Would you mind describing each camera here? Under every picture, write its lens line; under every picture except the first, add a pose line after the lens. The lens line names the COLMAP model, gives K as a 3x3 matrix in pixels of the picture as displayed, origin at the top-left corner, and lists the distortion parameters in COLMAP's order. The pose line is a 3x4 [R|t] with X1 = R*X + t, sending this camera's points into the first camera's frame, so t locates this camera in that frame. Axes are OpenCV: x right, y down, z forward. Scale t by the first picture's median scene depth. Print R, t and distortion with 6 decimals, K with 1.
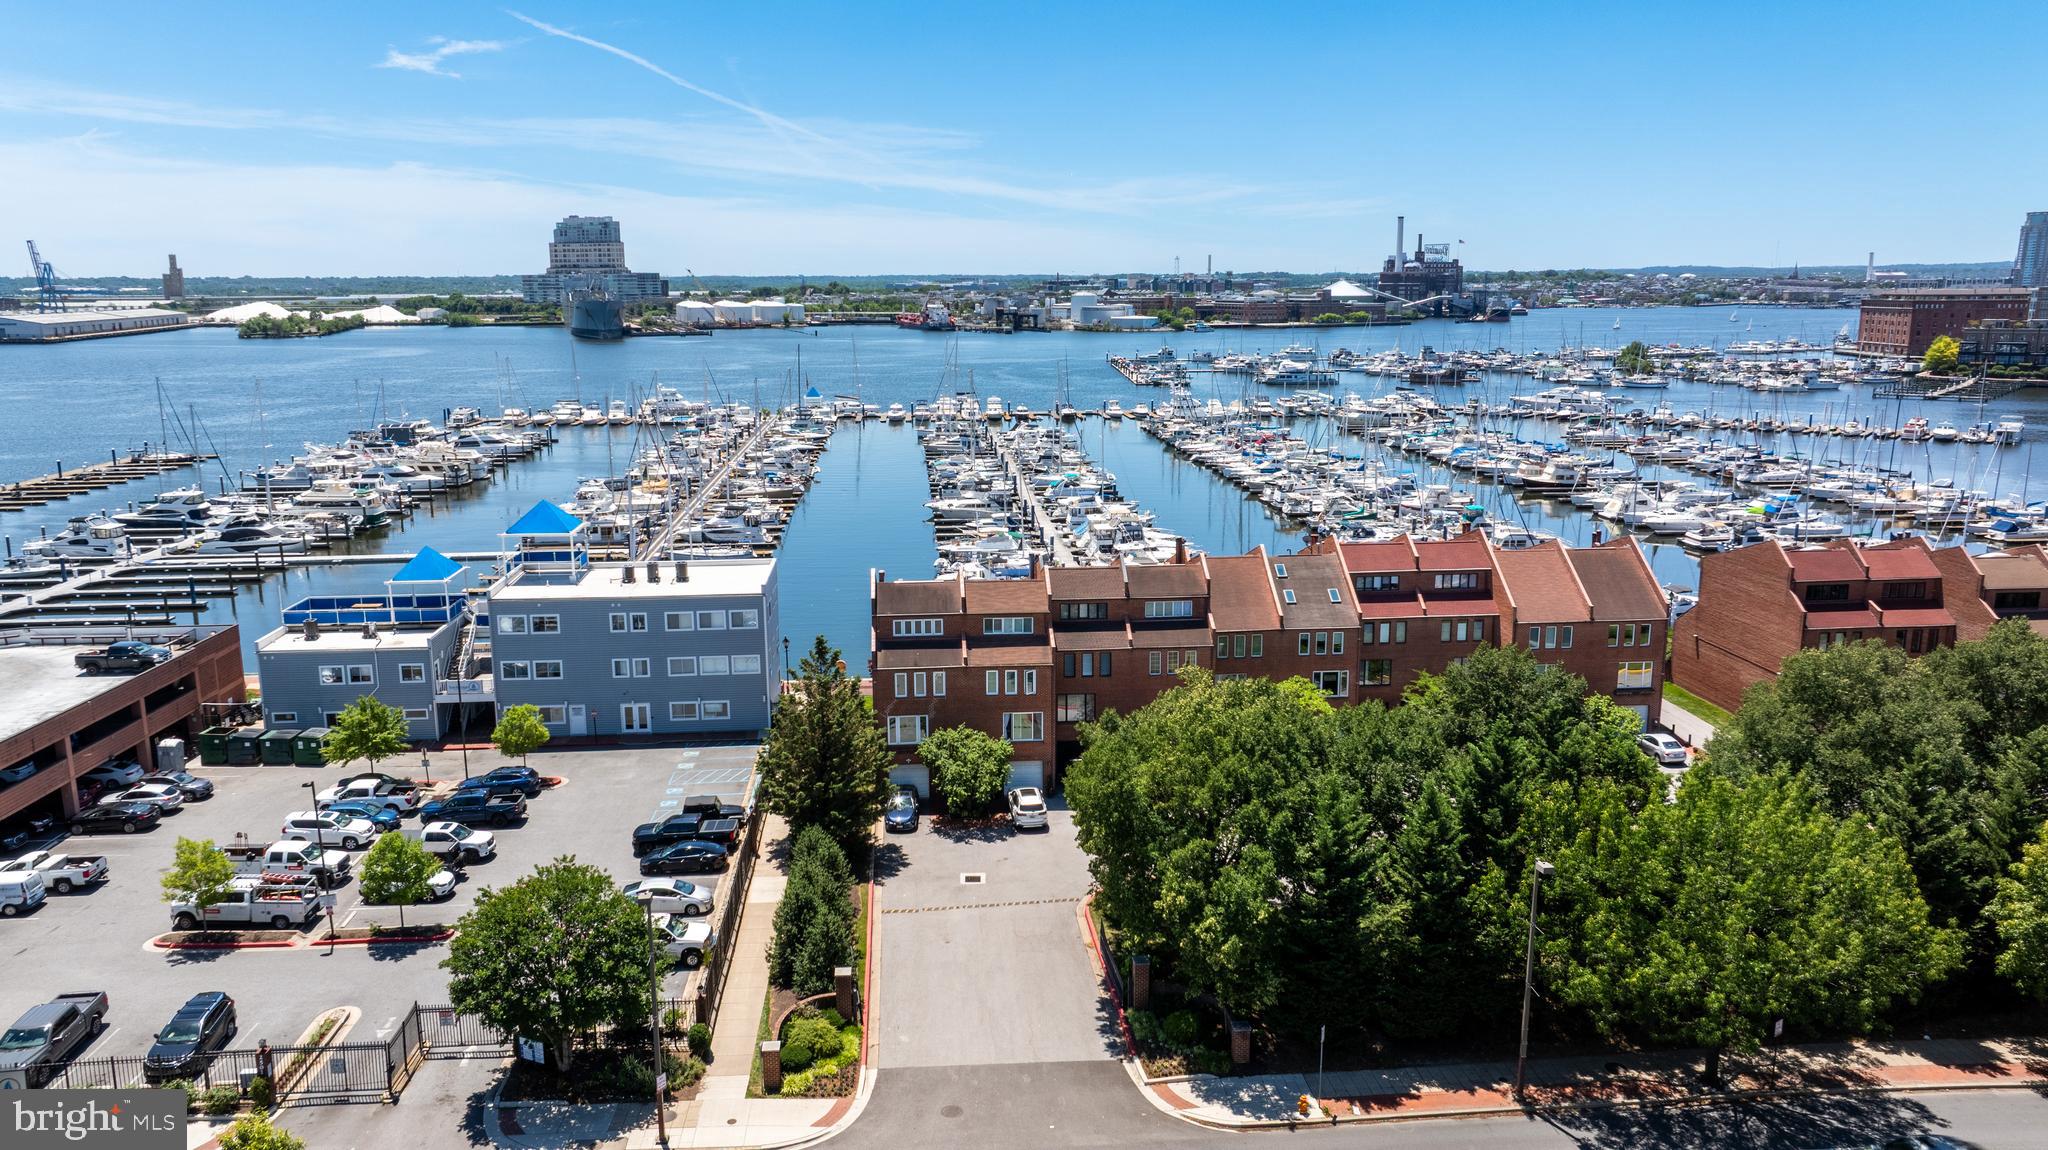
lens RADIAL K [[1440.2, 0, 1037.3], [0, 1440.2, 556.7], [0, 0, 1]] dist [-0.028306, 0.010441]
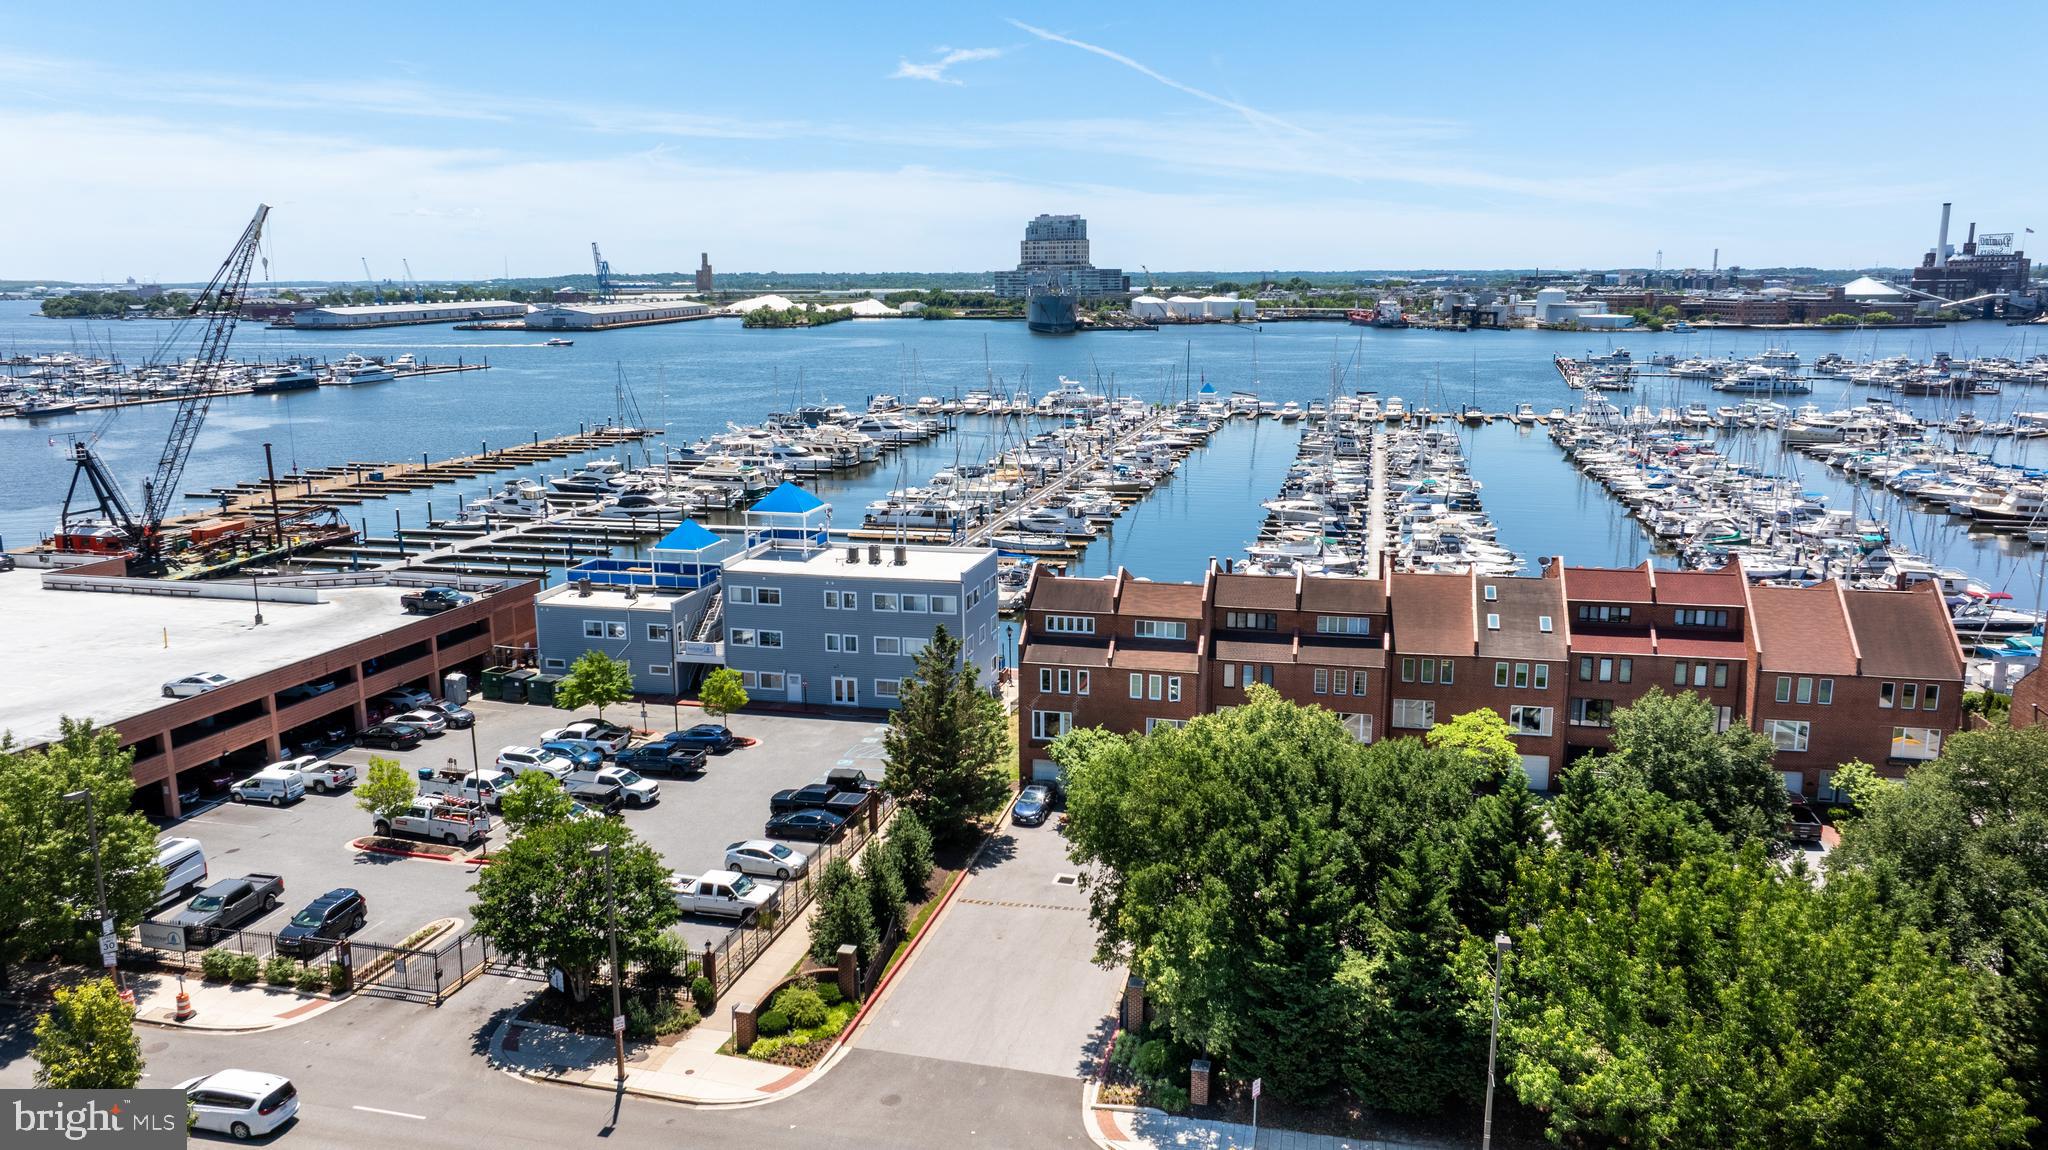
lens RADIAL K [[1440.2, 0, 1030.7], [0, 1440.2, 574.0], [0, 0, 1]] dist [-0.028306, 0.010441]
pose [[0.946971, 0.062570, -0.315169, 0.179032], [-0.058011, 0.998031, 0.023834, -0.006888], [0.316039, -0.004287, 0.948736, 0.039992]]
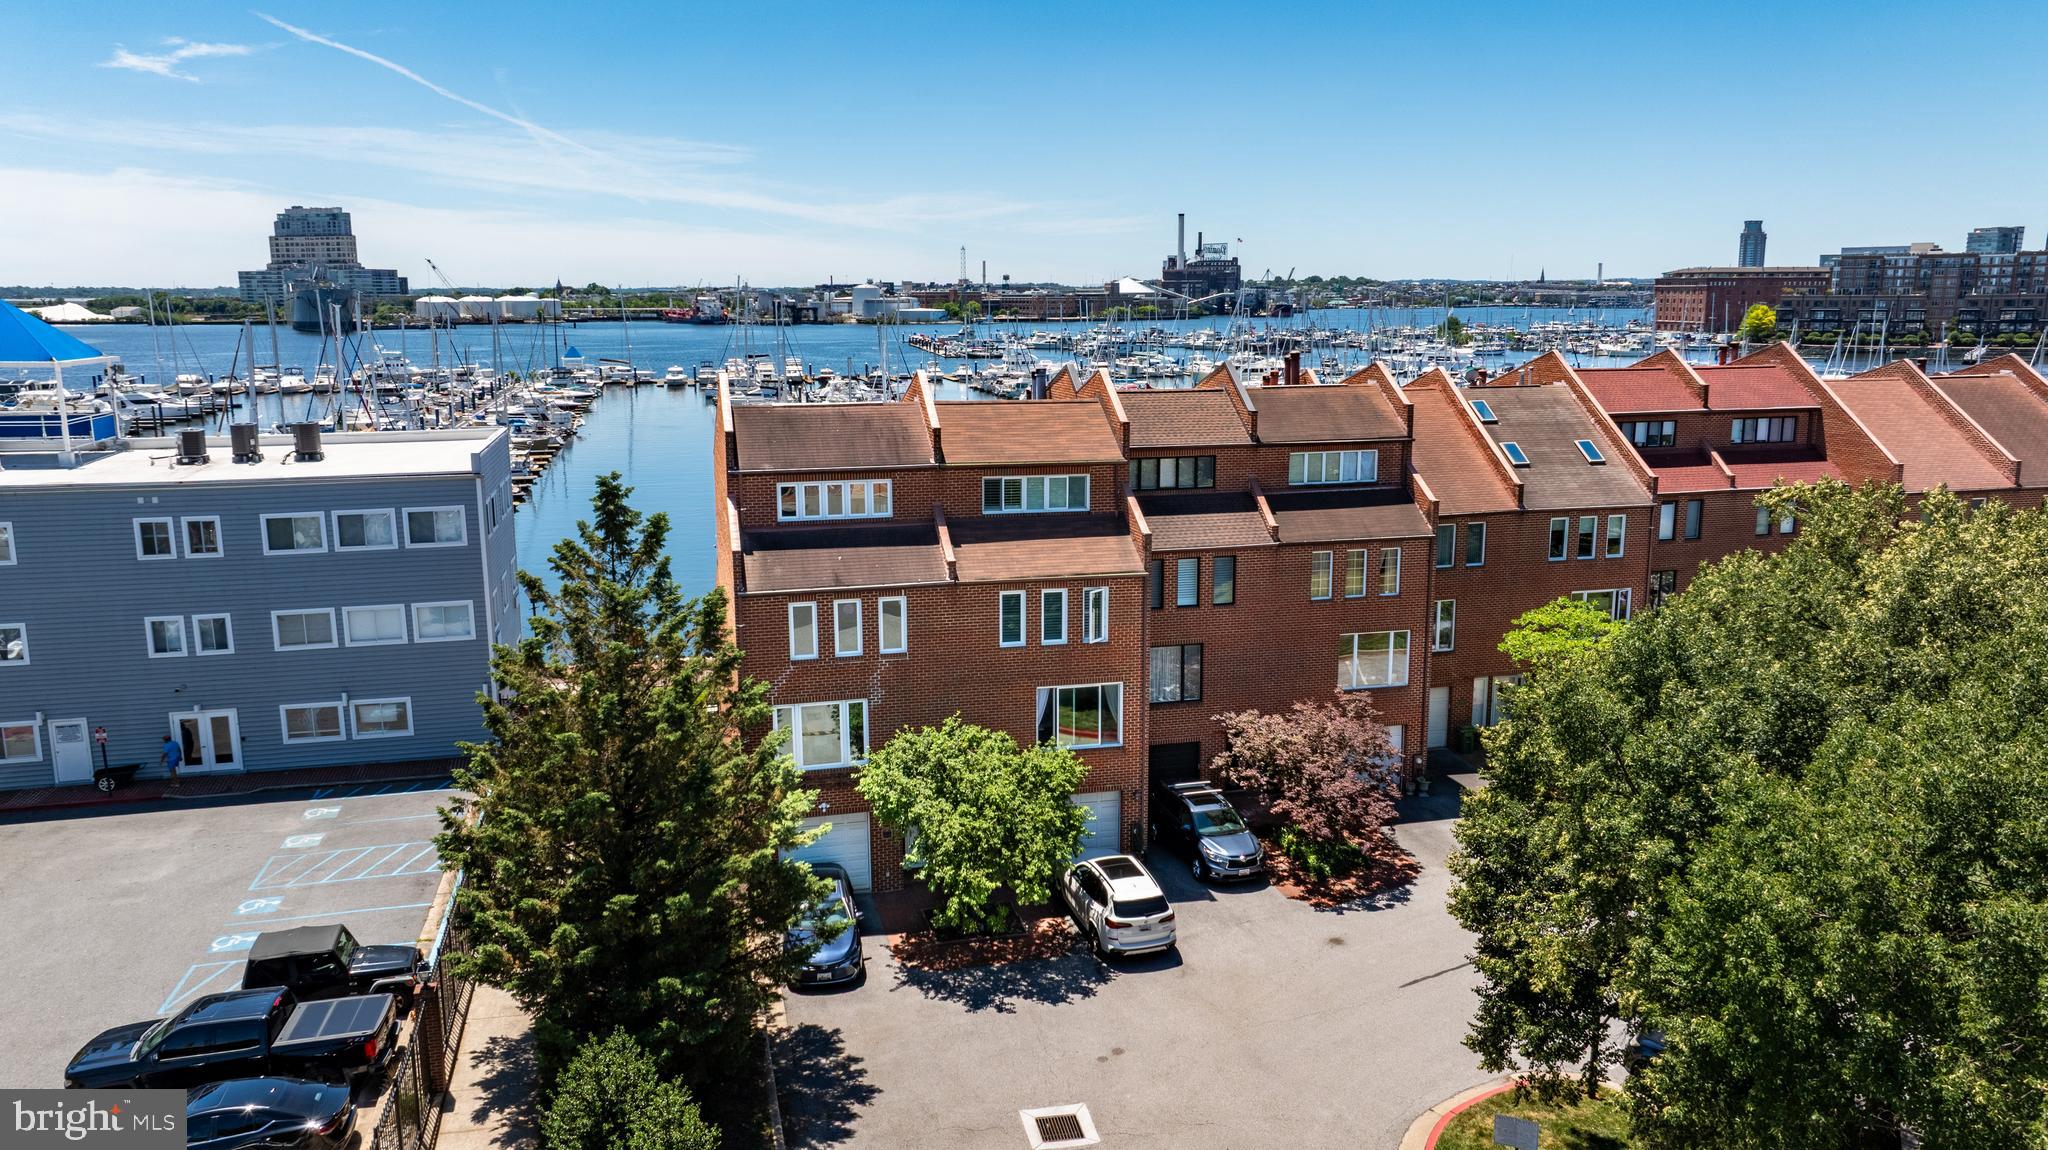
lens RADIAL K [[1440.2, 0, 1033.8], [0, 1440.2, 558.8], [0, 0, 1]] dist [-0.028306, 0.010441]
pose [[0.987920, -0.028019, 0.152412, -0.079545], [0.029262, 0.999554, -0.005918, 0.062961], [-0.152178, 0.010307, 0.988299, 0.494106]]
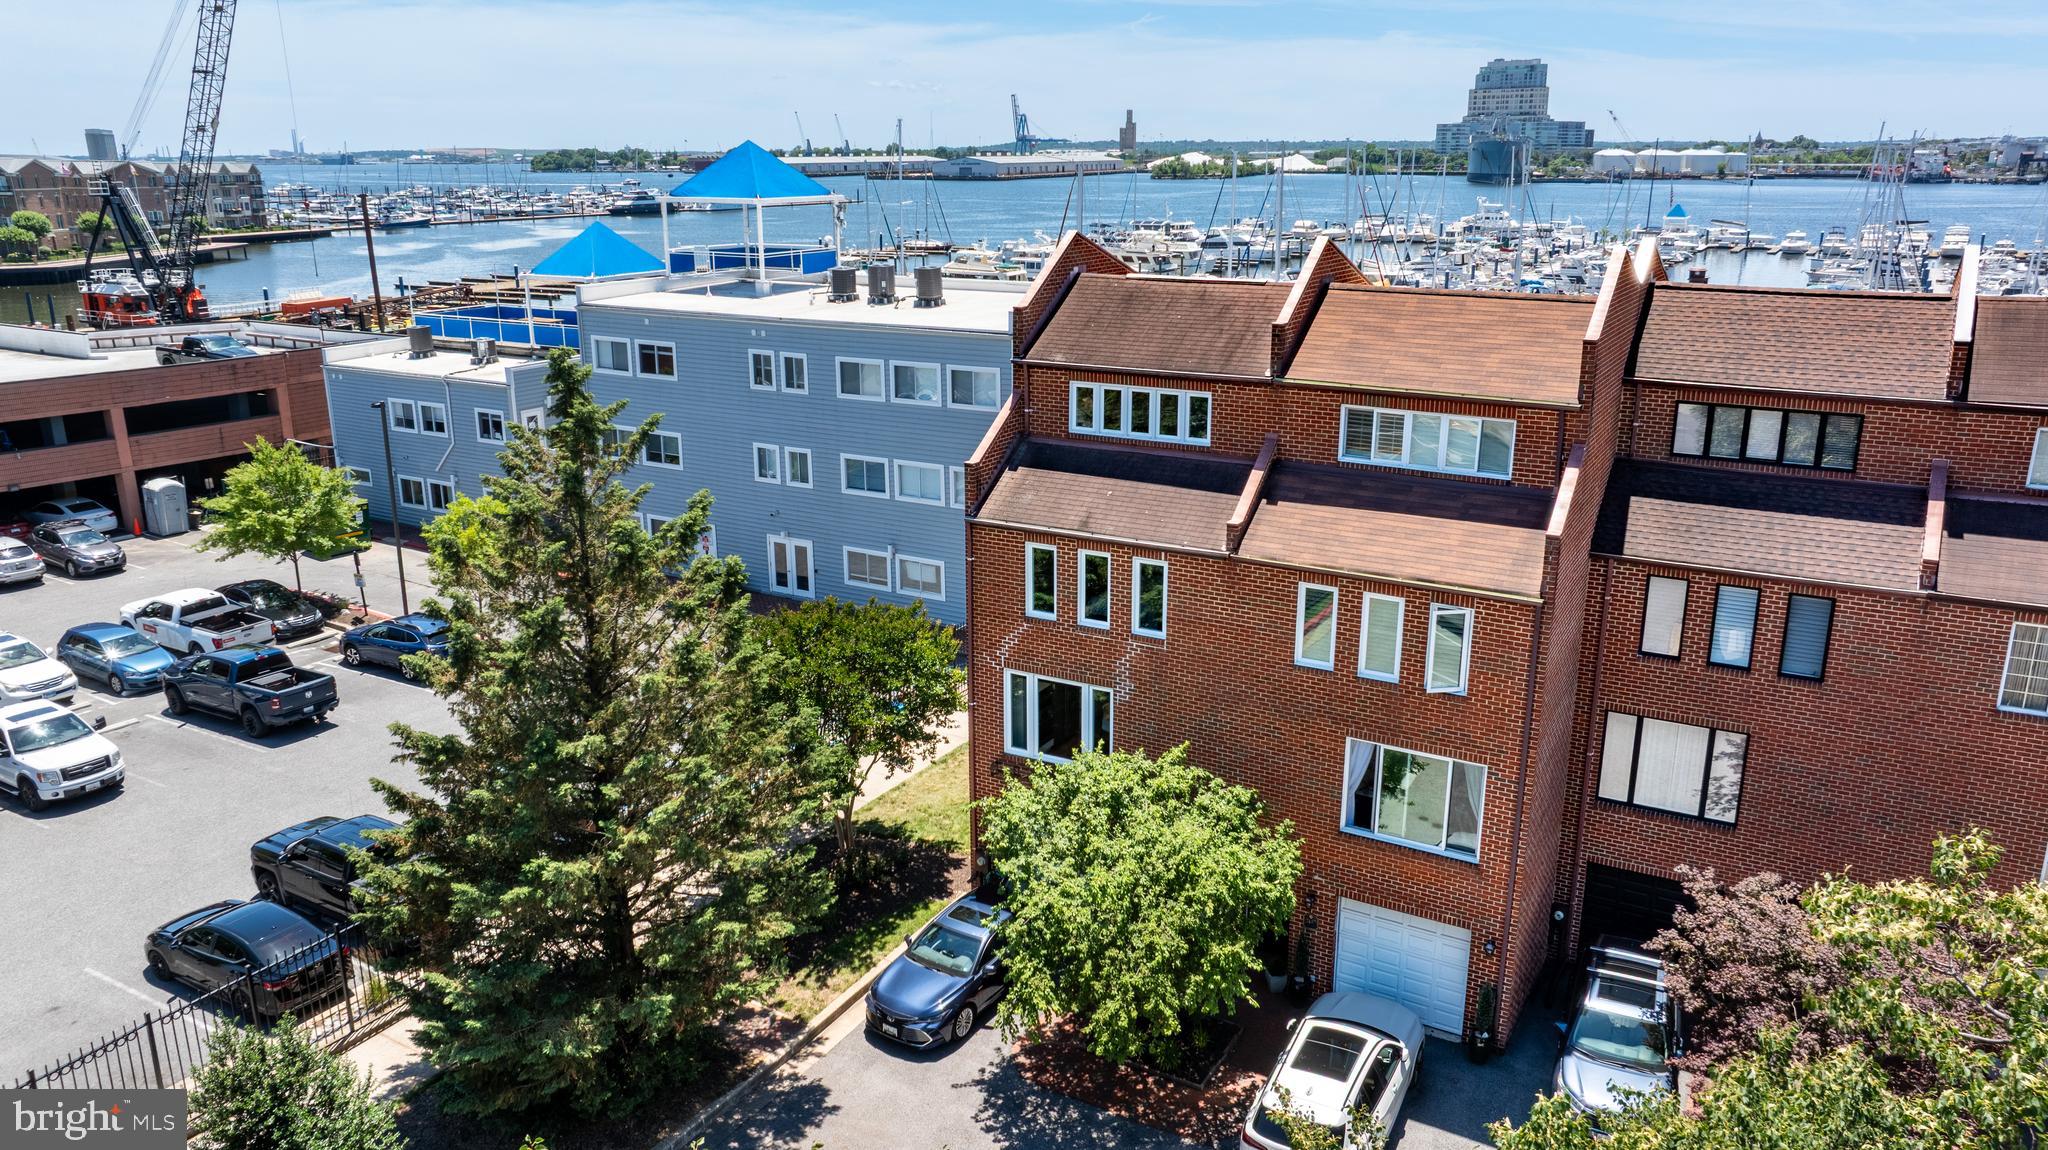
lens RADIAL K [[1440.2, 0, 1023.0], [0, 1440.2, 574.2], [0, 0, 1]] dist [-0.028306, 0.010441]
pose [[0.809574, 0.163019, -0.563927, 0.070943], [-0.106693, 0.985528, 0.131725, 0.040037], [0.577240, -0.046474, 0.815251, 0.638985]]
